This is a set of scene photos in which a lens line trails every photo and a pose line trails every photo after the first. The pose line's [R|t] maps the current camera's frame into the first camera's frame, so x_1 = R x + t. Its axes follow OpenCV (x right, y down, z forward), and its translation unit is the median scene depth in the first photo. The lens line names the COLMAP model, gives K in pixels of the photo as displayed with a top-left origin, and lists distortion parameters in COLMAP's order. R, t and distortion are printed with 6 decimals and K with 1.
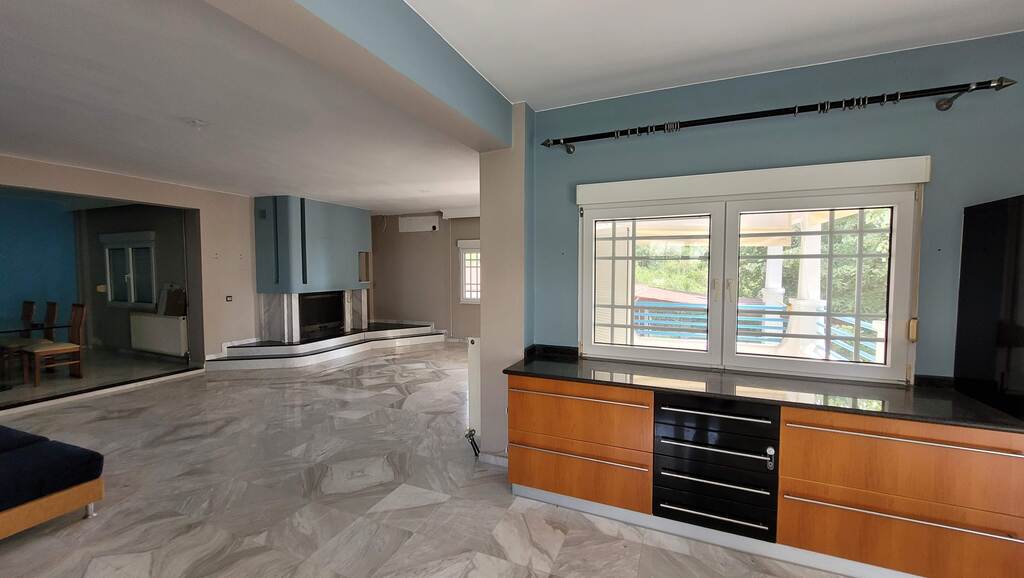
lens RADIAL K [[402.1, 0, 515.7], [0, 402.1, 286.2], [0, 0, 1]] dist [0.003858, 0.000024]
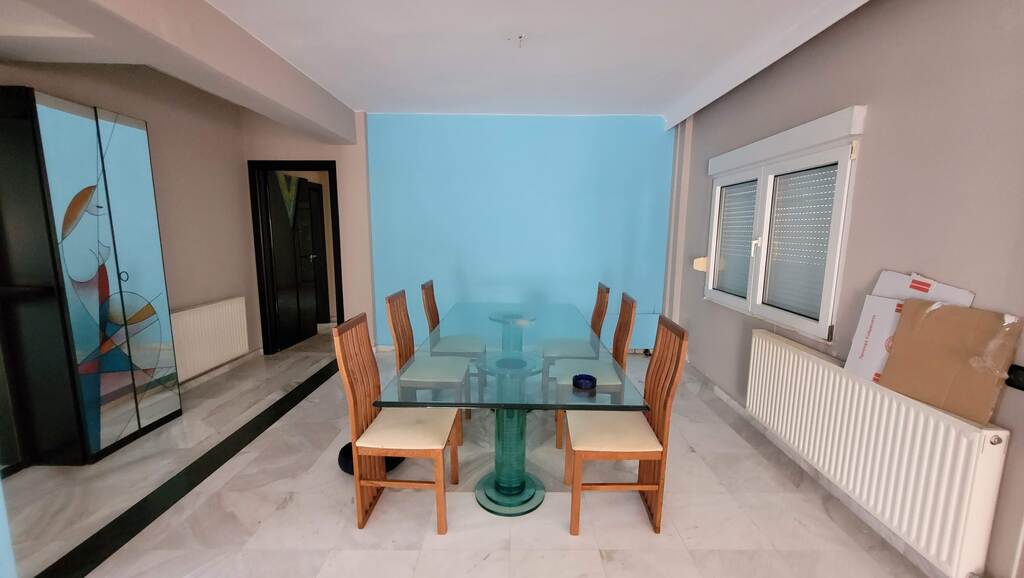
lens RADIAL K [[402.1, 0, 513.6], [0, 402.1, 288.6], [0, 0, 1]] dist [0.003858, 0.000024]
pose [[0.384369, 0.137458, -0.912889, -0.651237], [-0.047890, 0.990490, 0.128979, -0.019516], [0.921936, -0.005858, 0.387297, 0.585261]]
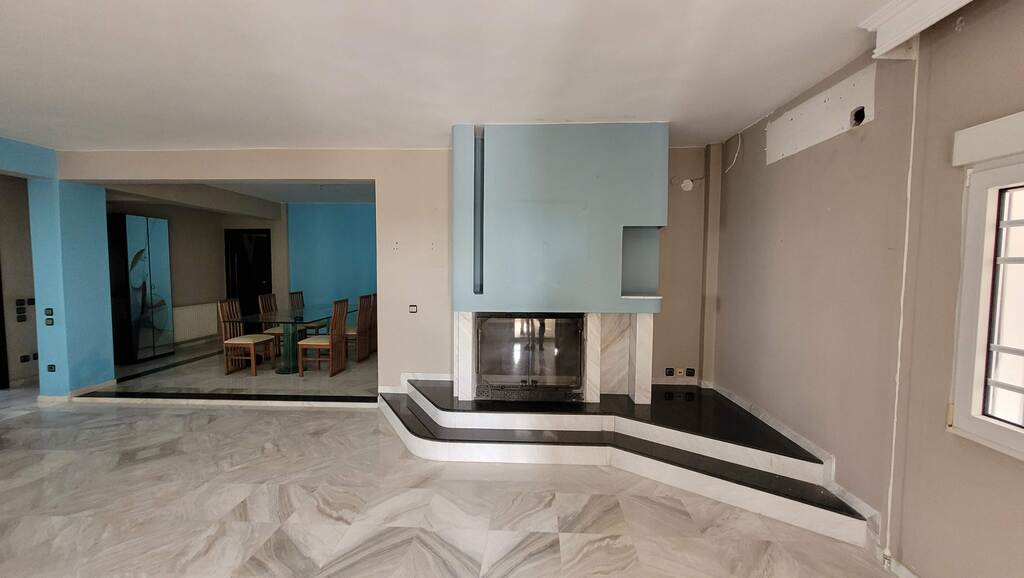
lens RADIAL K [[402.1, 0, 512.6], [0, 402.1, 286.5], [0, 0, 1]] dist [0.003858, 0.000024]
pose [[0.335839, 0.054629, -0.940334, -0.024433], [-0.045455, 0.998094, 0.041750, -0.038508], [0.940822, 0.028722, 0.337682, 0.845576]]
